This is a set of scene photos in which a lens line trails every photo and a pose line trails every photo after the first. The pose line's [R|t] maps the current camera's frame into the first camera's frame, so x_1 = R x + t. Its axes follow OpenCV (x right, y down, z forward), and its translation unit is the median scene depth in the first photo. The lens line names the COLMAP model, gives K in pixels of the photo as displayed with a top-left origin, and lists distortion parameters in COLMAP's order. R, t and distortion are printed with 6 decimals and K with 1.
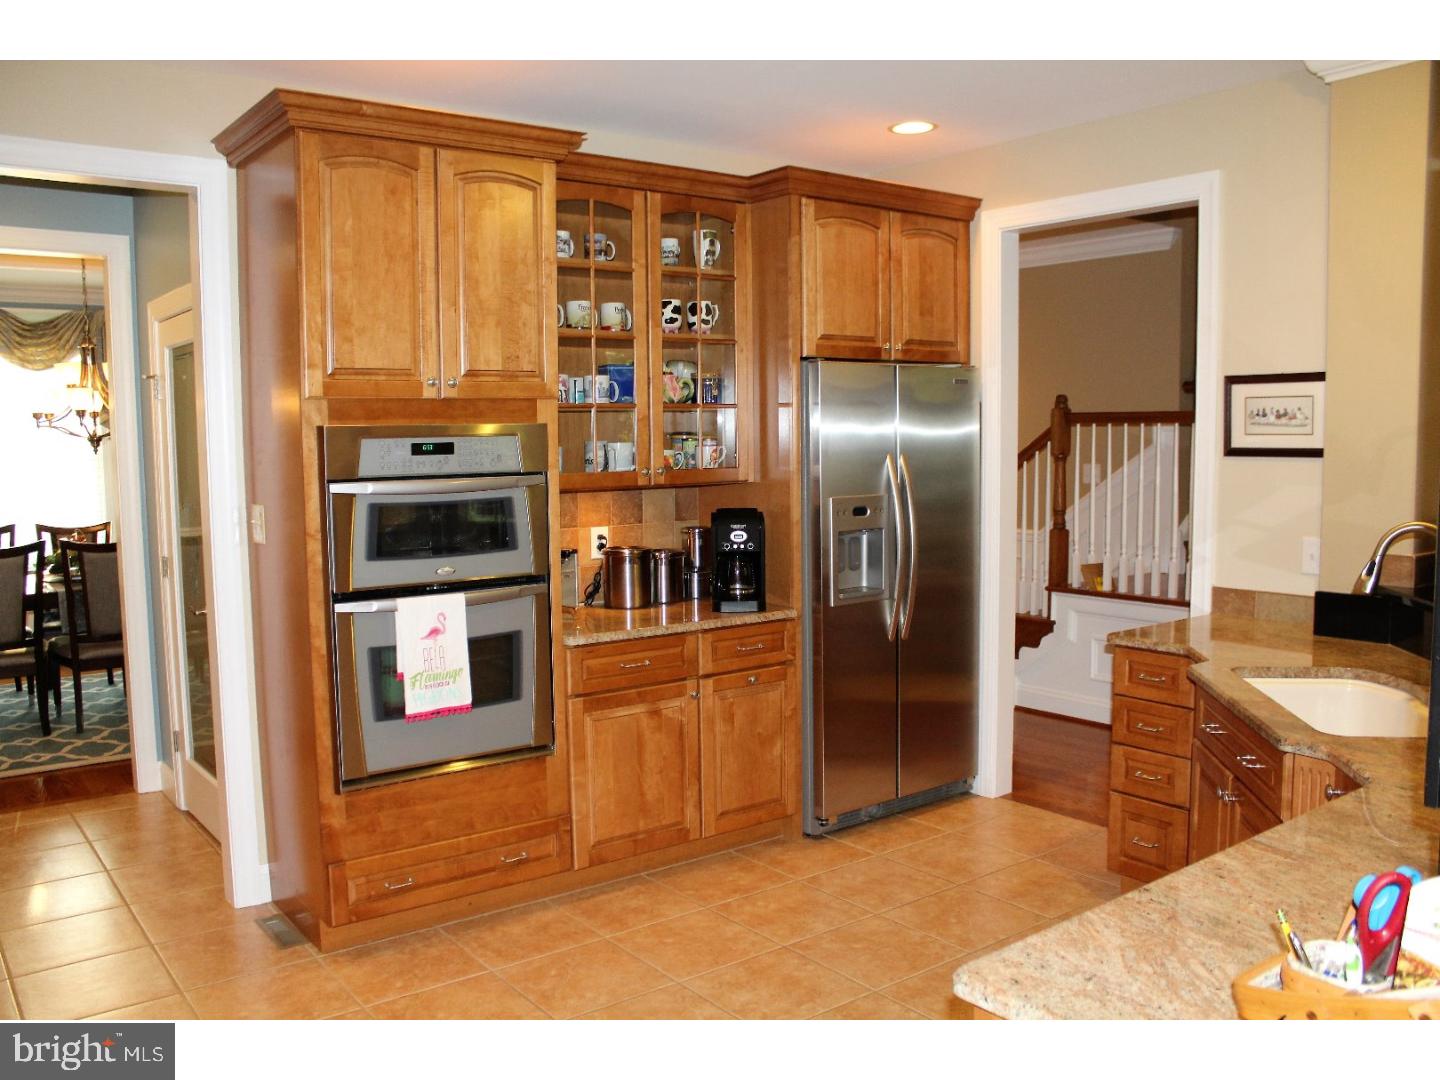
lens RADIAL K [[1212.7, 0, 713.6], [0, 1212.7, 548.4], [0, 0, 1]] dist [-0.167480, 0.165777]
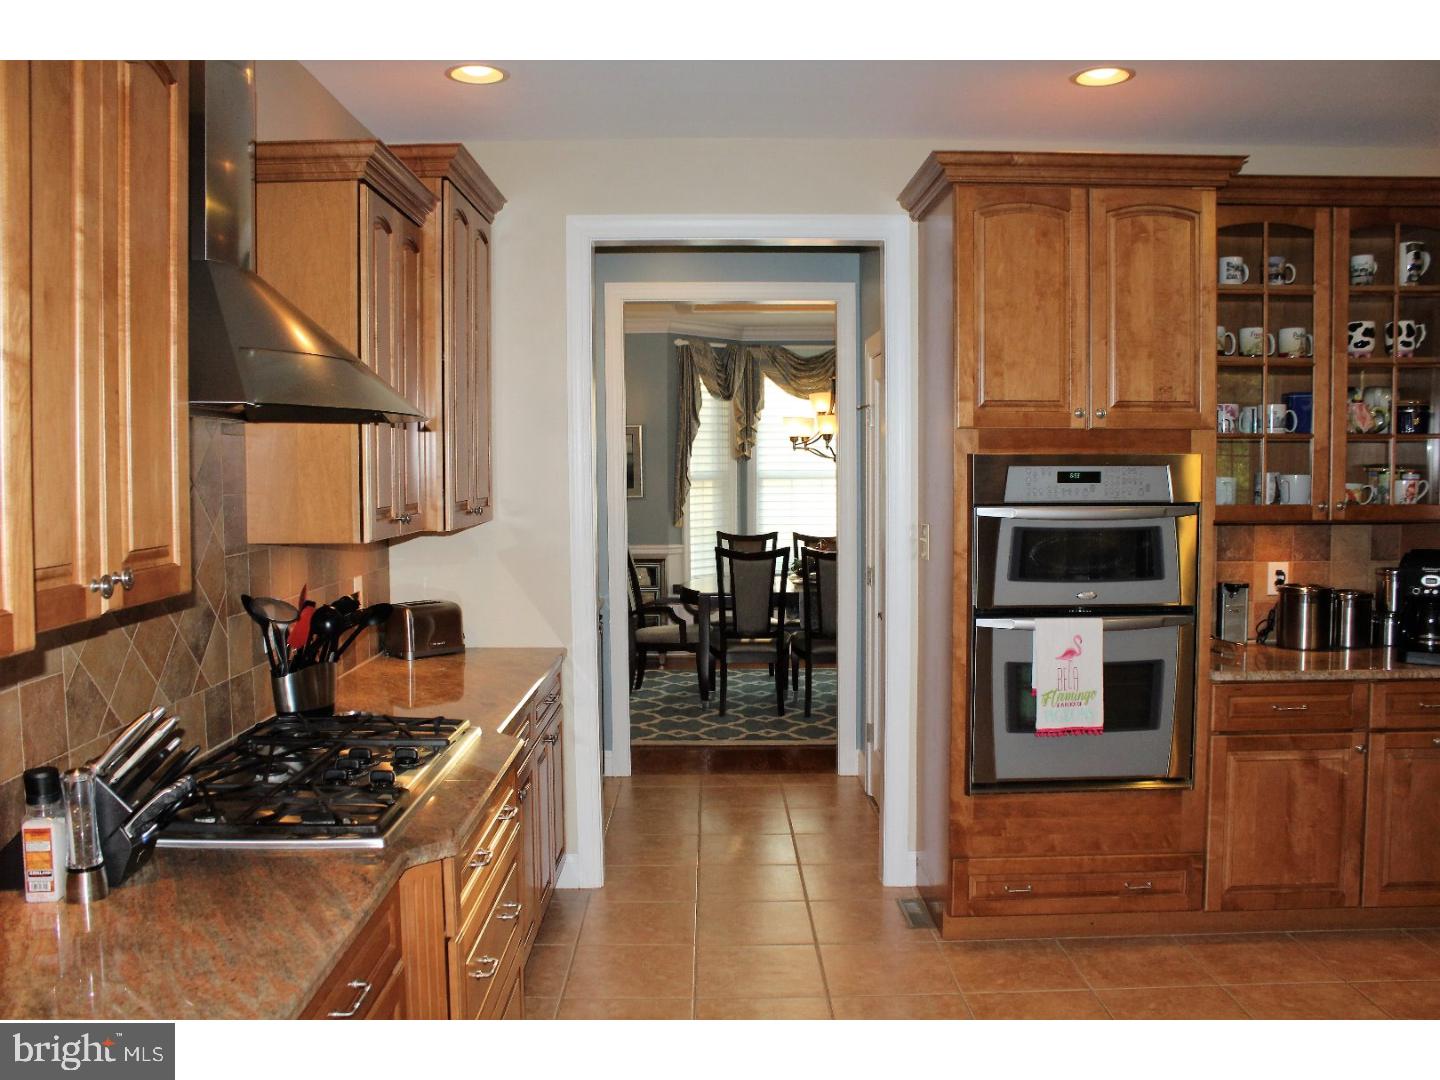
lens RADIAL K [[1212.7, 0, 713.6], [0, 1212.7, 548.4], [0, 0, 1]] dist [-0.167480, 0.165777]
pose [[0.805352, 0.048950, -0.590772, 0.119148], [-0.060146, 0.998189, 0.000715, -0.002979], [0.589738, 0.034957, 0.806838, -0.017689]]
